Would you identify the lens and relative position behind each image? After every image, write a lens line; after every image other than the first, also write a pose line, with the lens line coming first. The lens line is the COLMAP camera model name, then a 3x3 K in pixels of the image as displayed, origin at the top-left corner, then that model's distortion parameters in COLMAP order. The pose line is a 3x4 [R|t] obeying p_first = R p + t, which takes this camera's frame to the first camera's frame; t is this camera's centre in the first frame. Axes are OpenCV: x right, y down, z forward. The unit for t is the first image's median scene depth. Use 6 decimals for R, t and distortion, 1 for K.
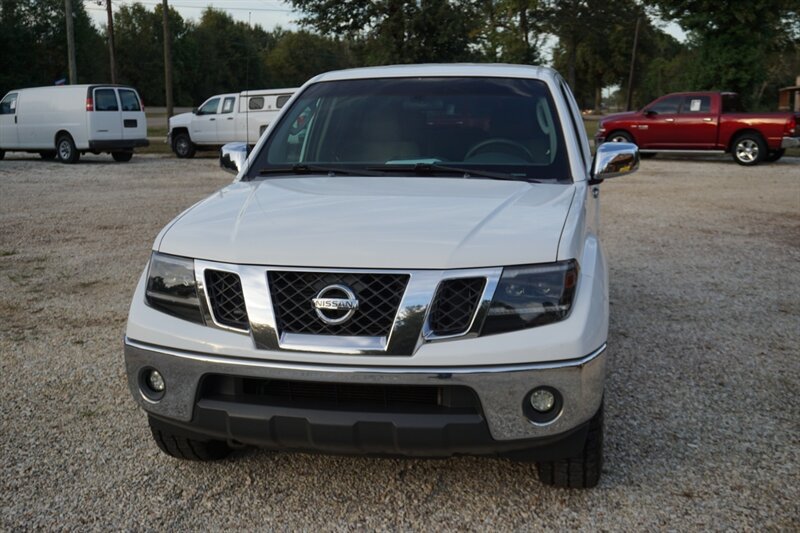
lens RADIAL K [[946.3, 0, 402.4], [0, 946.3, 266.6], [0, 0, 1]] dist [0.007229, 0.000000]
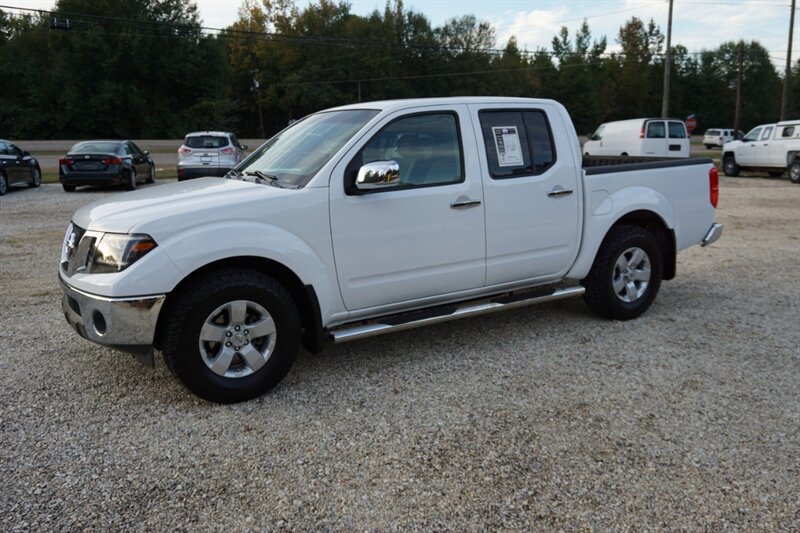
lens RADIAL K [[692.5, 0, 397.6], [0, 692.5, 265.9], [0, 0, 1]] dist [-0.004064, 0.006263]
pose [[0.670706, 0.135728, -0.729199, 0.833601], [-0.122342, 0.989893, 0.071724, -0.056499], [0.731564, 0.041106, 0.680533, 0.372691]]
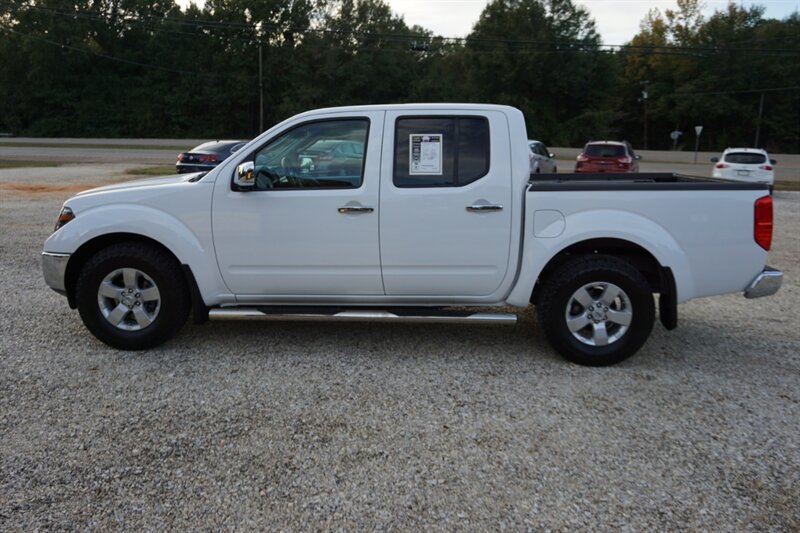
lens RADIAL K [[657.5, 0, 393.1], [0, 657.5, 265.9], [0, 0, 1]] dist [-0.024024, 0.029320]
pose [[0.142077, 0.191539, -0.971147, 1.086376], [-0.193763, 0.967501, 0.162473, -0.161575], [0.970706, 0.165089, 0.174573, 0.964874]]
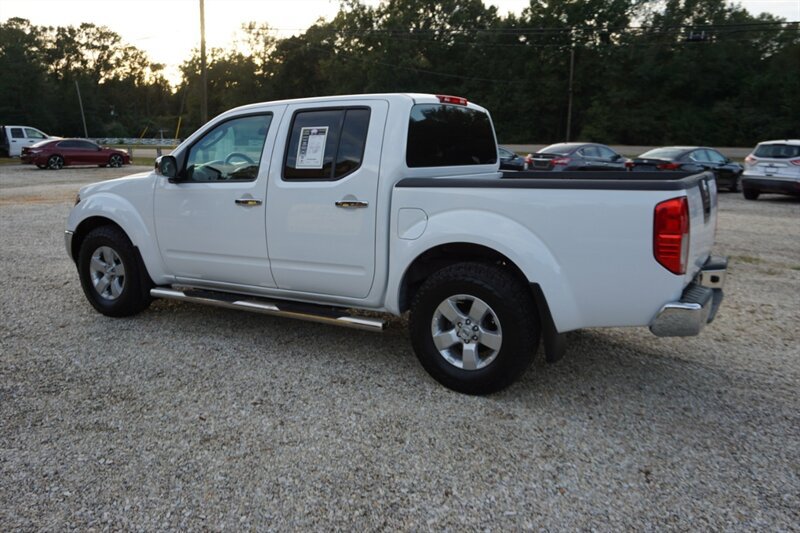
lens RADIAL K [[657.5, 0, 394.7], [0, 657.5, 268.0], [0, 0, 1]] dist [-0.024024, 0.029320]
pose [[-0.334271, 0.178047, -0.925506, 0.994688], [-0.173355, 0.953624, 0.246068, -0.251542], [0.926397, 0.242695, -0.287904, 1.521814]]
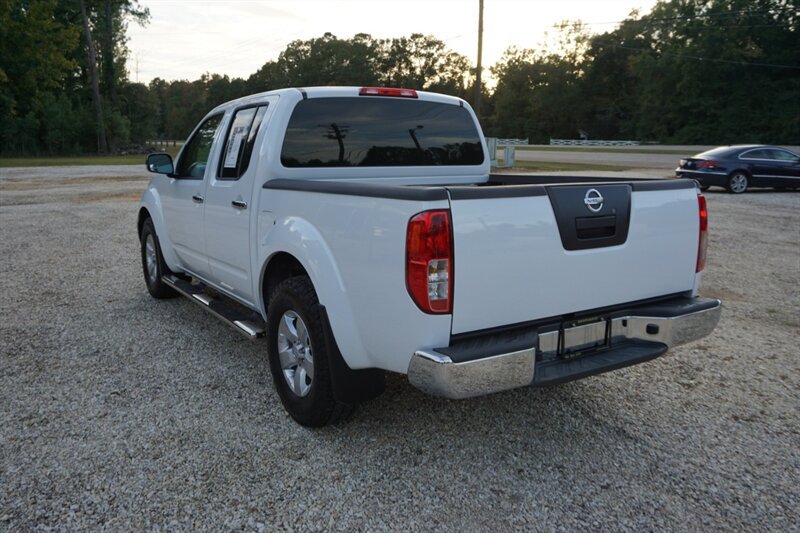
lens RADIAL K [[657.5, 0, 397.4], [0, 657.5, 266.4], [0, 0, 1]] dist [-0.024024, 0.029320]
pose [[-0.721410, 0.128904, -0.680405, 0.651312], [-0.127344, 0.941075, 0.313308, -0.316334], [0.680699, 0.312669, -0.662485, 1.885137]]
